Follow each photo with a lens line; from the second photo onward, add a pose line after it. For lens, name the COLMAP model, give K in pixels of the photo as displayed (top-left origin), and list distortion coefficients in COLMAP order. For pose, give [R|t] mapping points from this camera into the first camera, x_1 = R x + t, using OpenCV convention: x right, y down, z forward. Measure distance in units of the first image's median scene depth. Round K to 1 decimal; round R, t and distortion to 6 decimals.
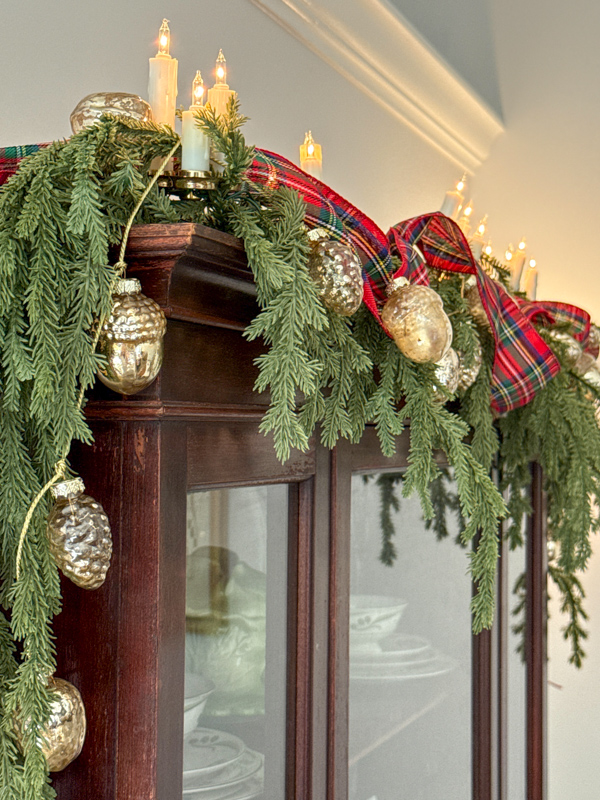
lens RADIAL K [[1415.8, 0, 300.0], [0, 1415.8, 400.0], [0, 0, 1]] dist [0.183388, -0.063447]
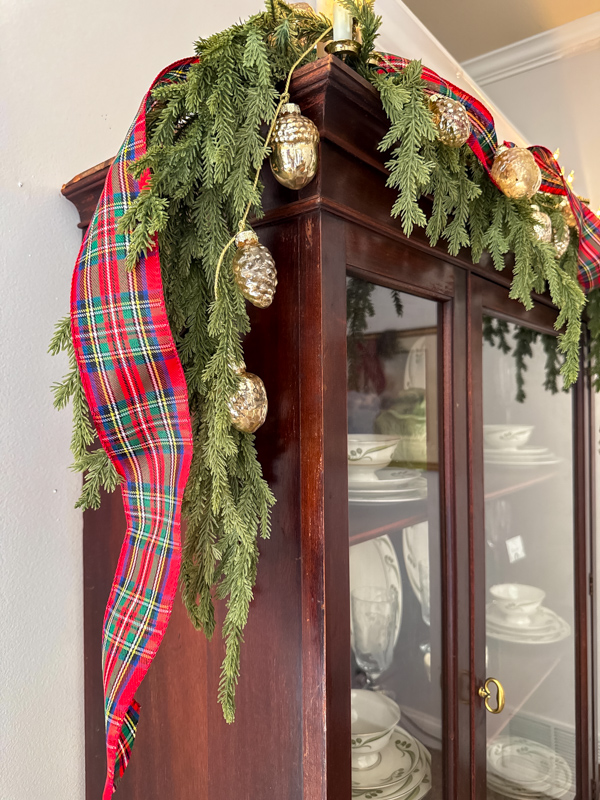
lens RADIAL K [[591.7, 0, 300.0], [0, 591.7, 400.0], [0, 0, 1]] dist [0.051451, -0.137884]
pose [[0.947709, -0.023089, -0.318299, 0.073584], [0.024930, 0.999688, 0.001710, 0.212423], [0.318160, -0.009556, 0.947989, 0.410737]]
